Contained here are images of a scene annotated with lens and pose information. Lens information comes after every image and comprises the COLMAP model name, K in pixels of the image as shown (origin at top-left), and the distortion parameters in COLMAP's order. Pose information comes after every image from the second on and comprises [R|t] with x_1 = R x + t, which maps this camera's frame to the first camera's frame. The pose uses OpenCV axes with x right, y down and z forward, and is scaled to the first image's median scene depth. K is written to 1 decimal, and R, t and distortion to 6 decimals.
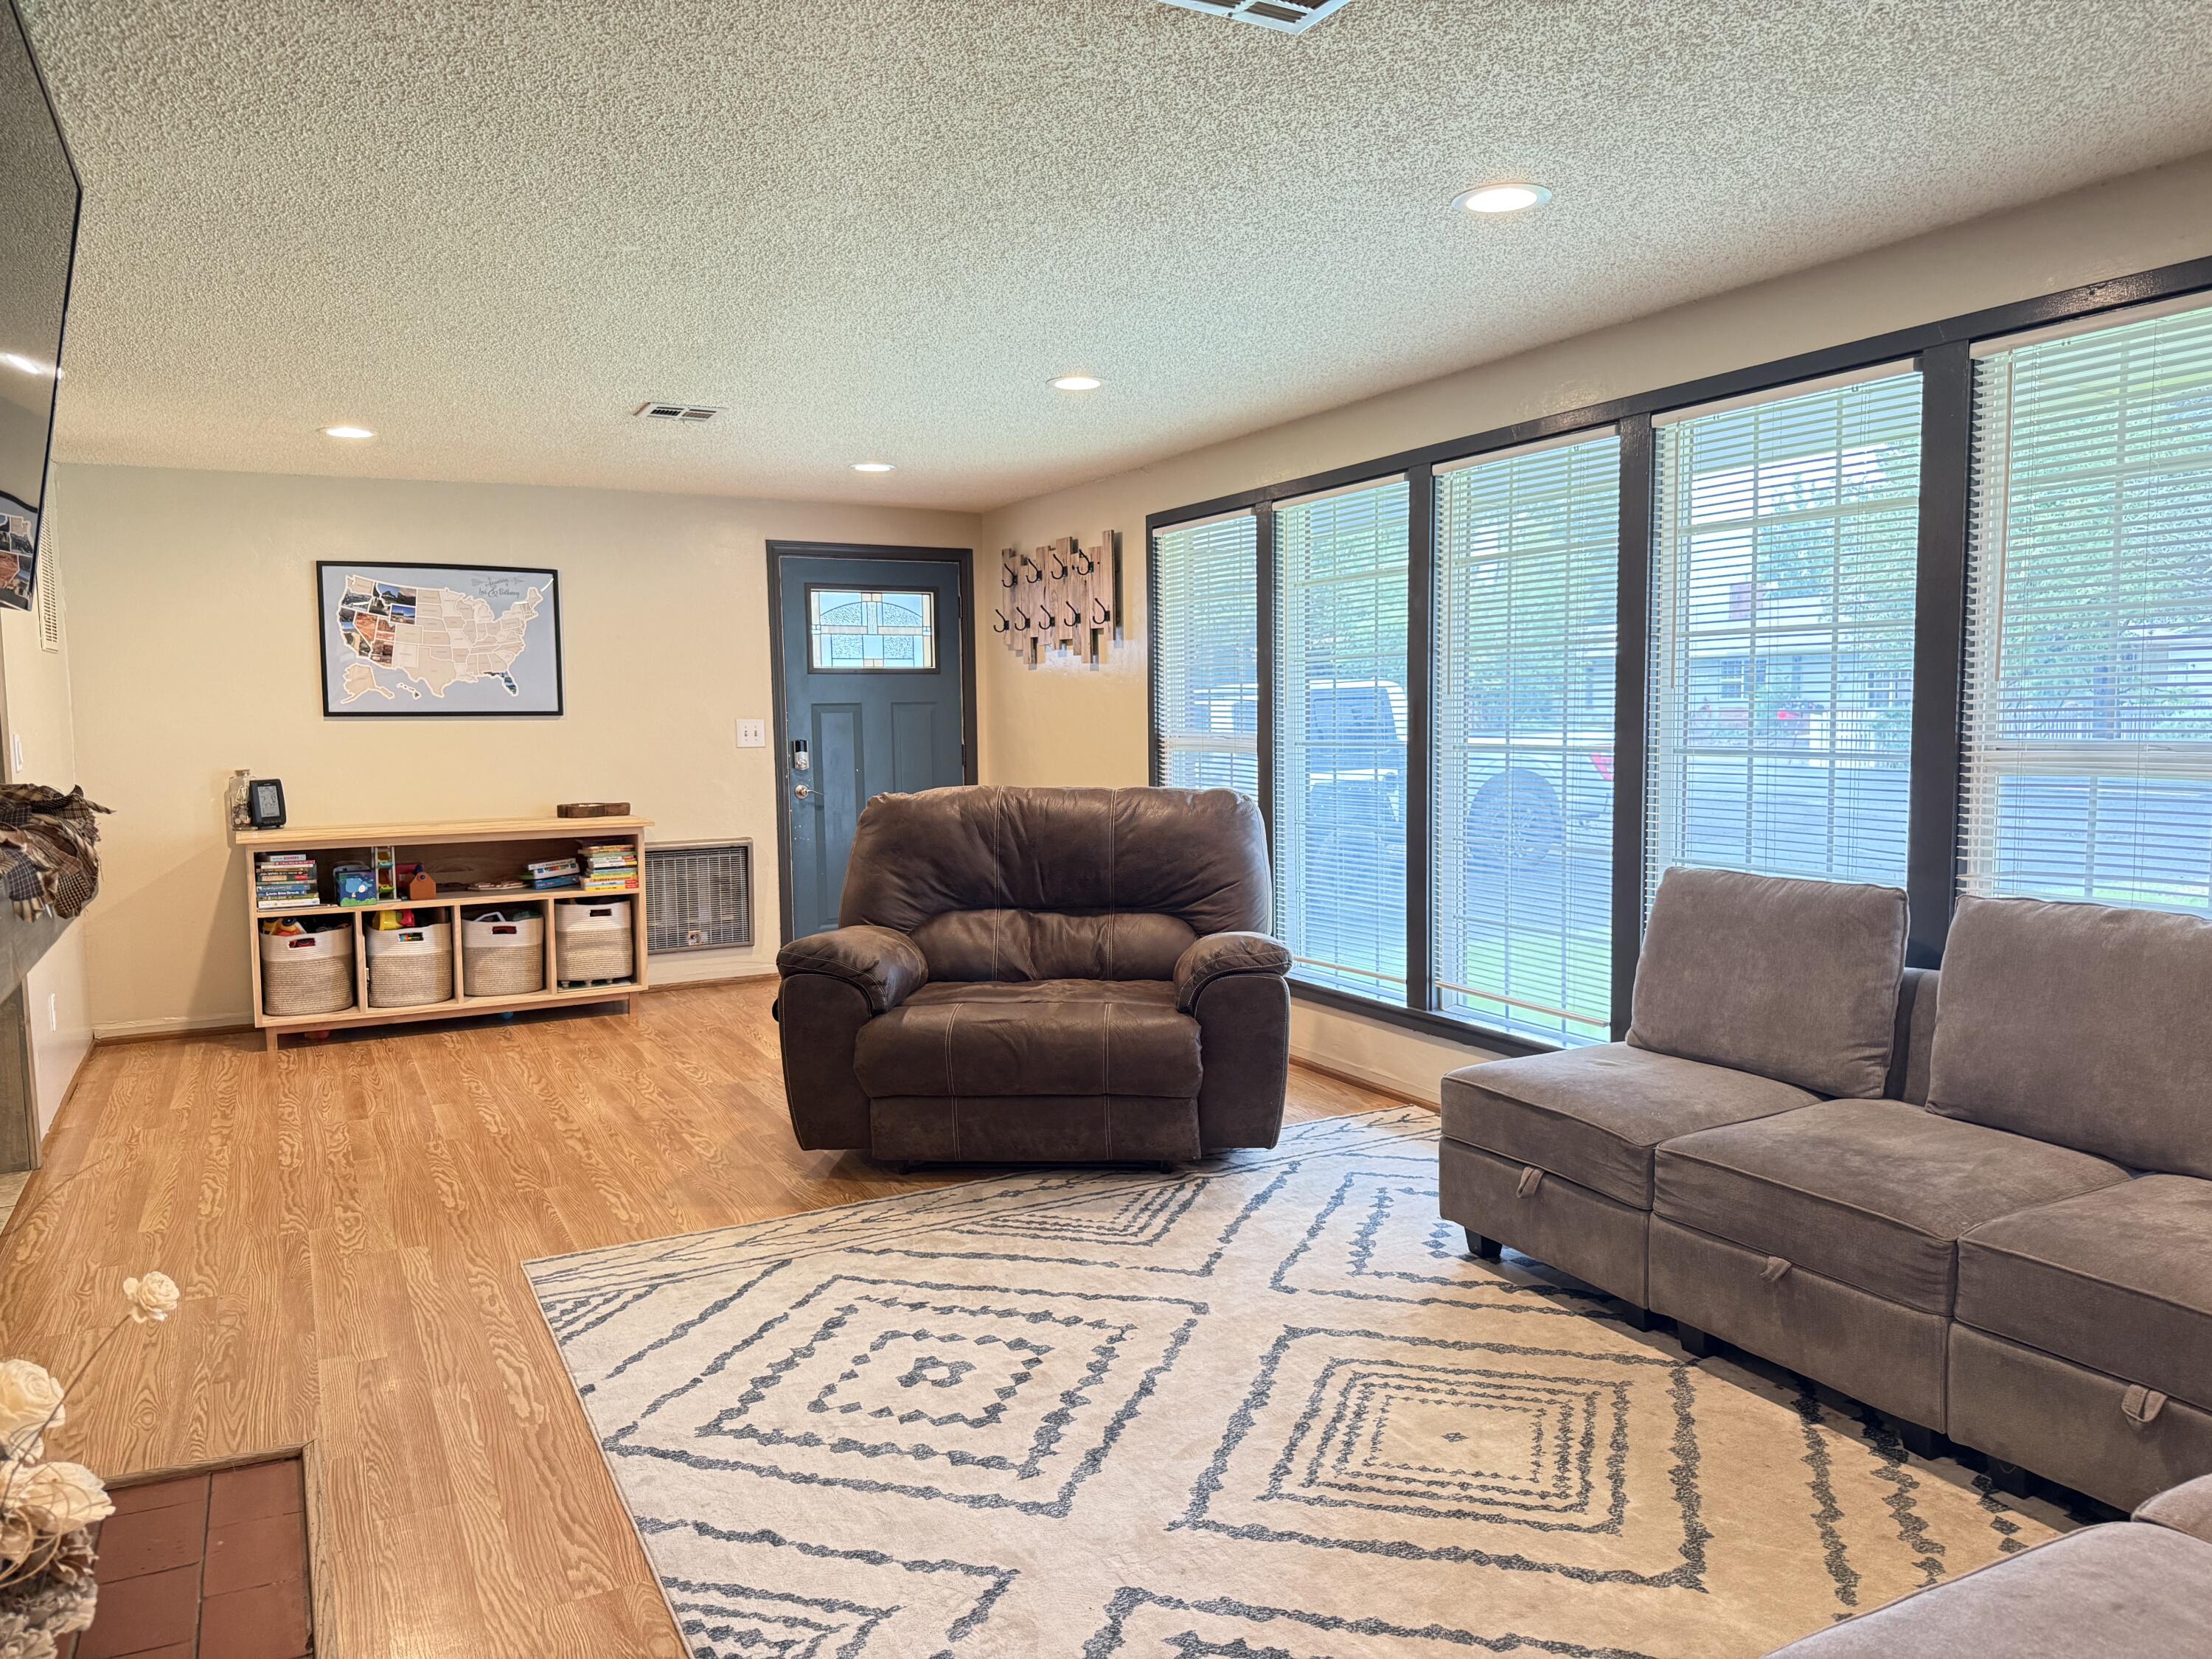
lens RADIAL K [[1543.5, 0, 1108.6], [0, 1543.5, 839.0], [0, 0, 1]] dist [0.137428, -0.275751]
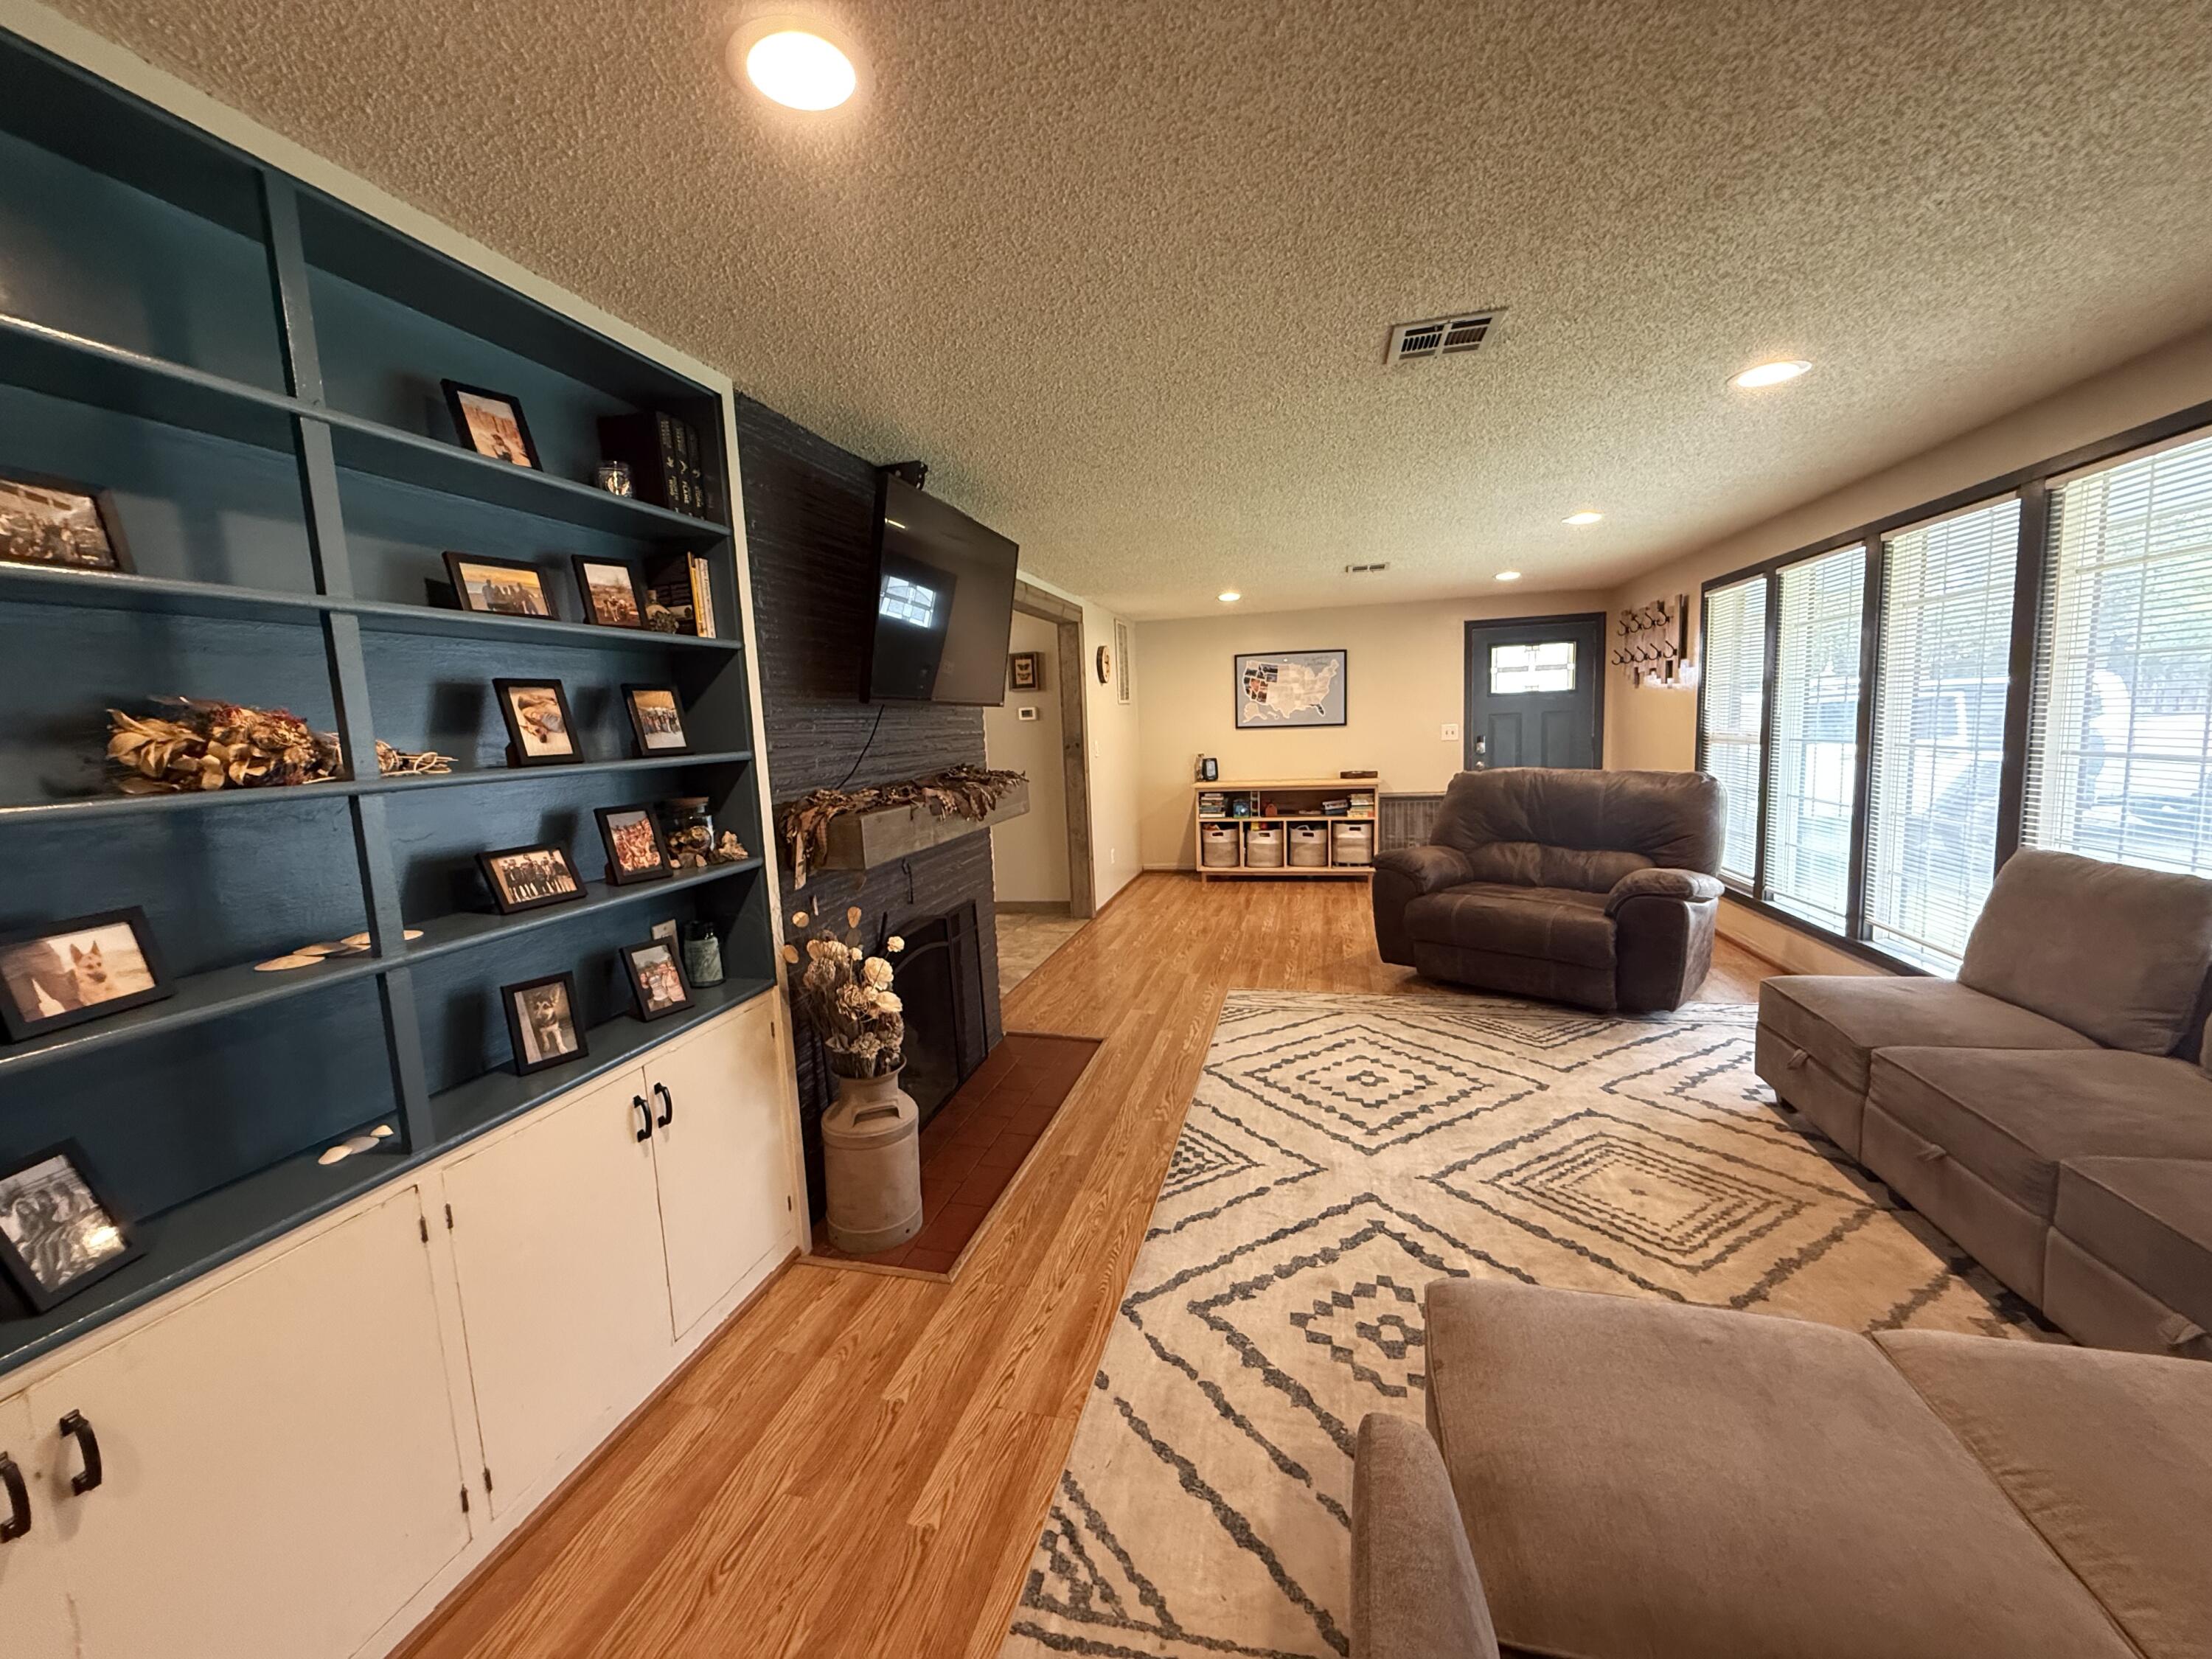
lens RADIAL K [[879.8, 0, 1101.2], [0, 879.8, 825.7], [0, 0, 1]] dist [-0.002196, -0.000129]
pose [[0.740578, 0.059437, -0.669337, 0.284595], [-0.026845, 0.997902, 0.058912, -0.020583], [0.671434, -0.025660, 0.740620, -0.012822]]
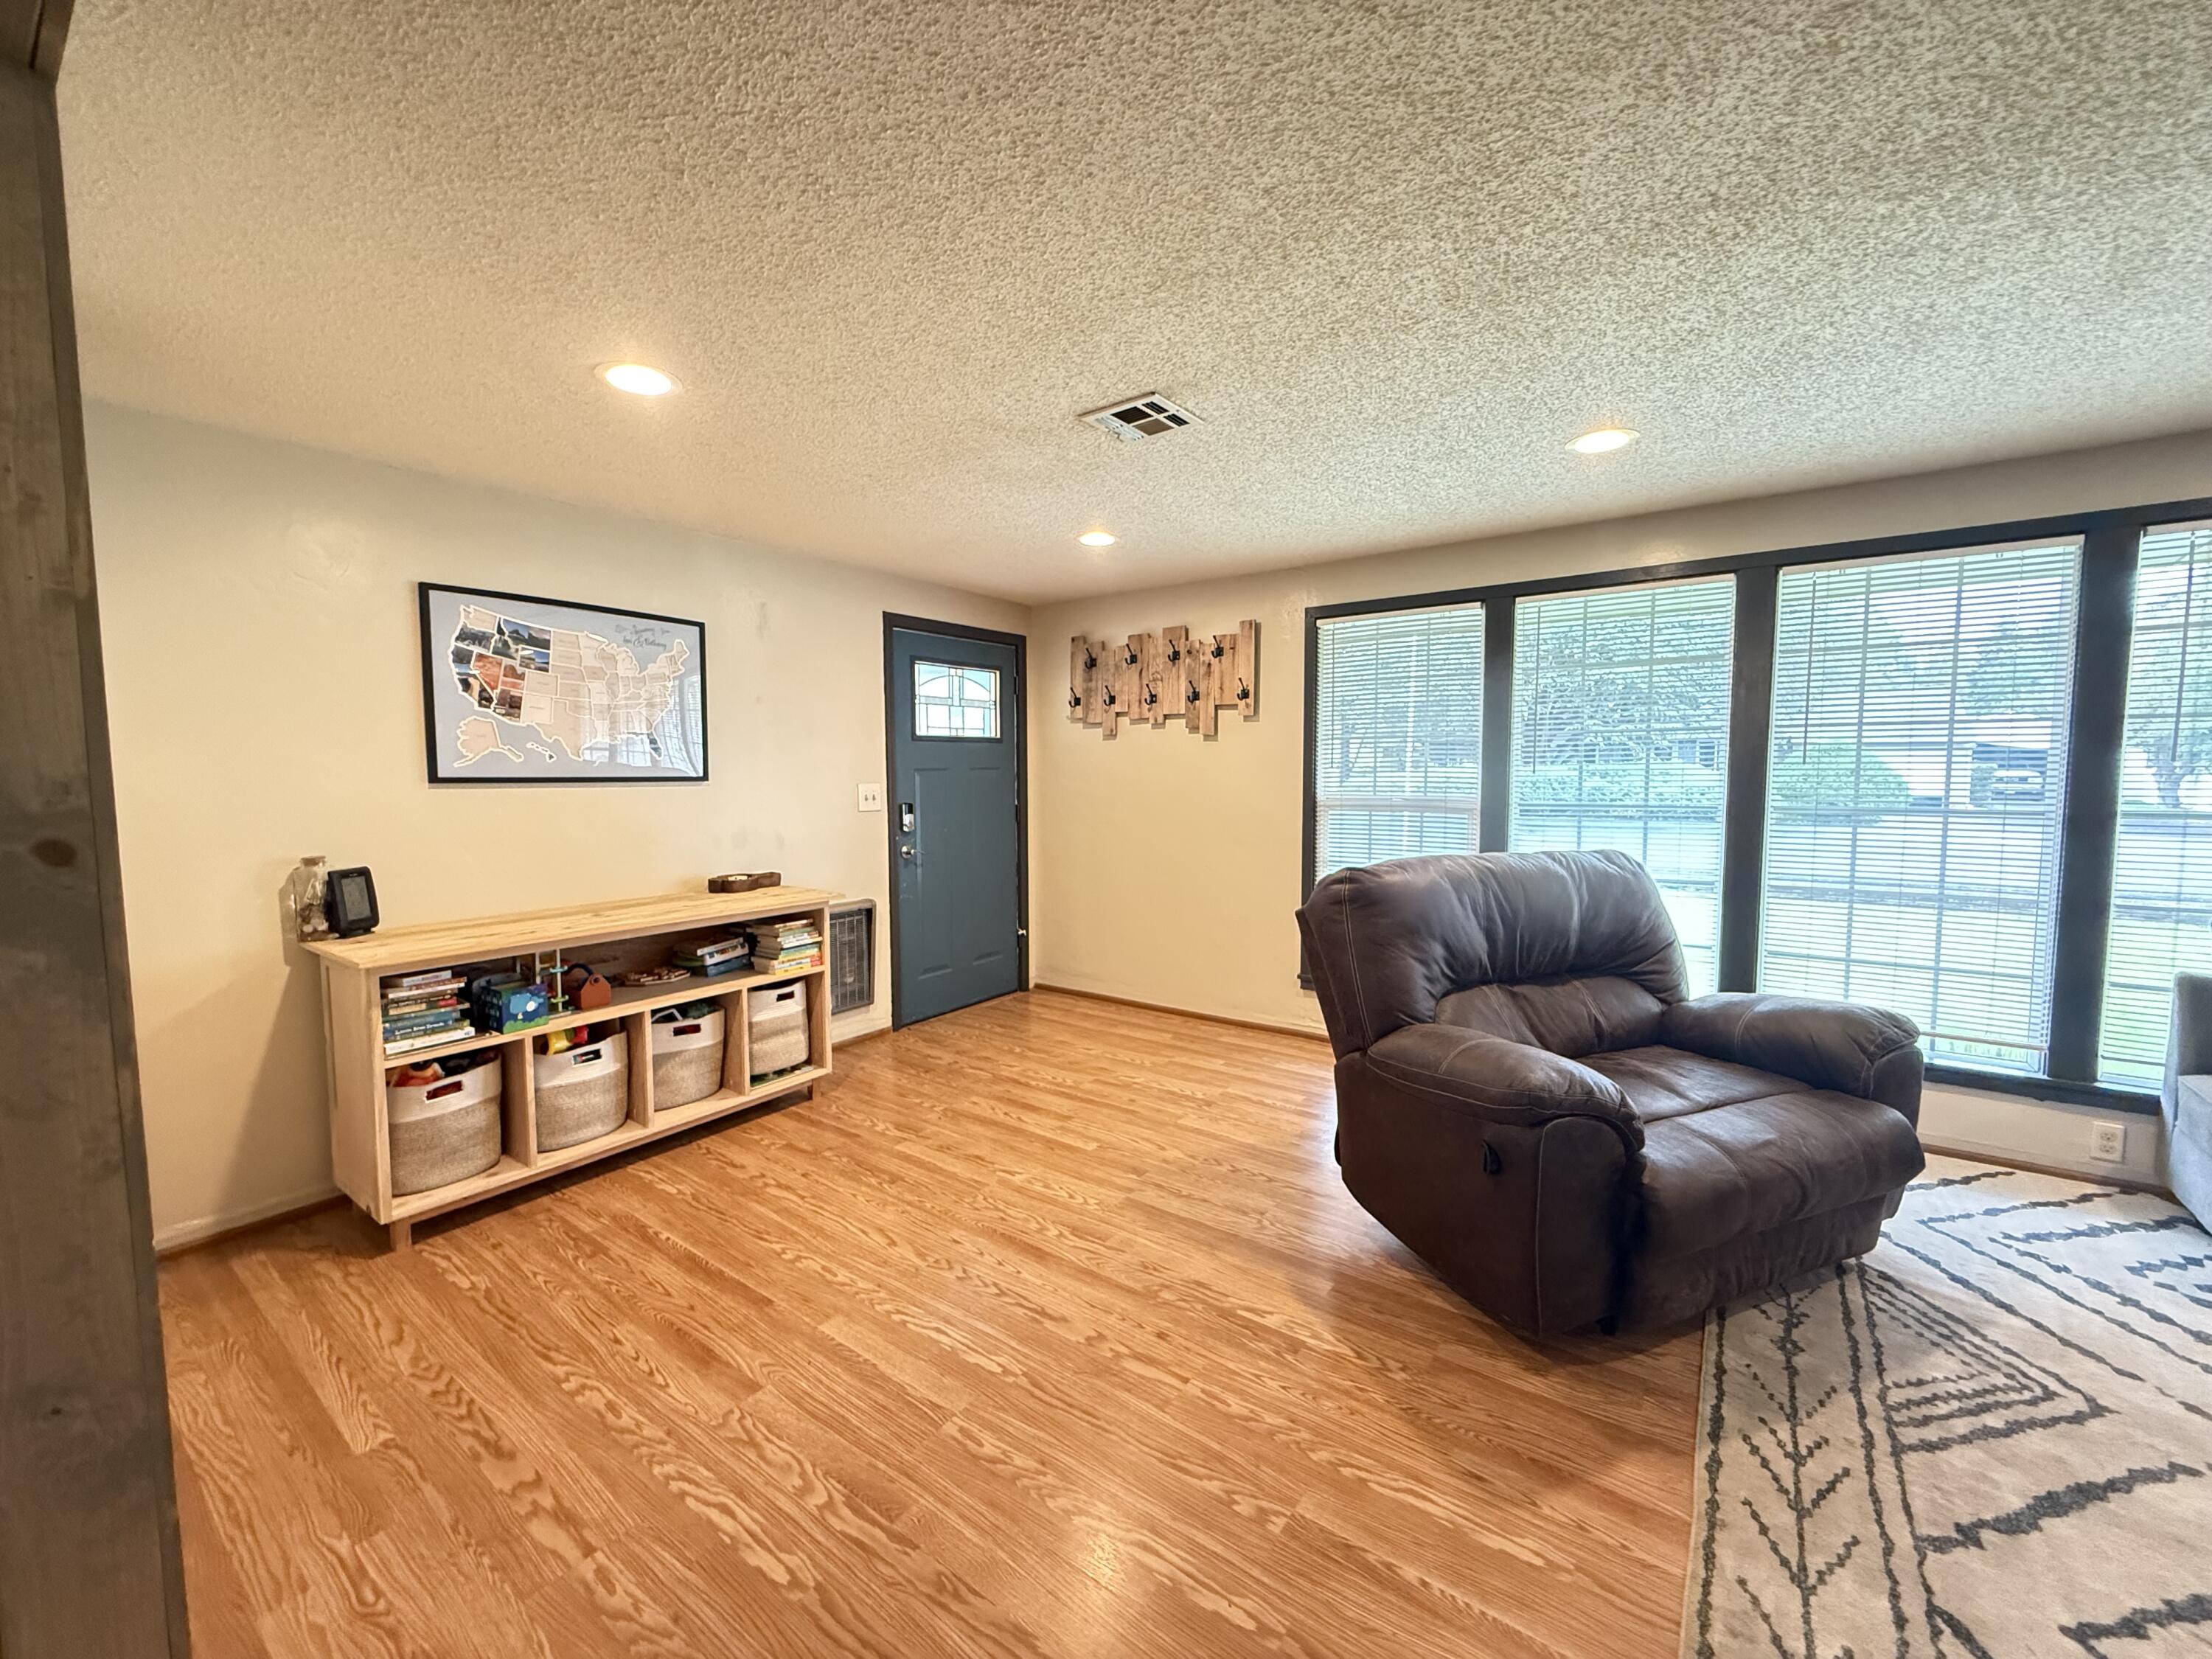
lens RADIAL K [[878.3, 0, 1096.9], [0, 878.3, 830.0], [0, 0, 1]] dist [-0.000509, 0.000004]
pose [[0.901703, -0.023664, 0.431708, -0.654209], [0.032455, 0.999389, -0.013006, -0.064654], [-0.431136, 0.025738, 0.901920, 0.780653]]
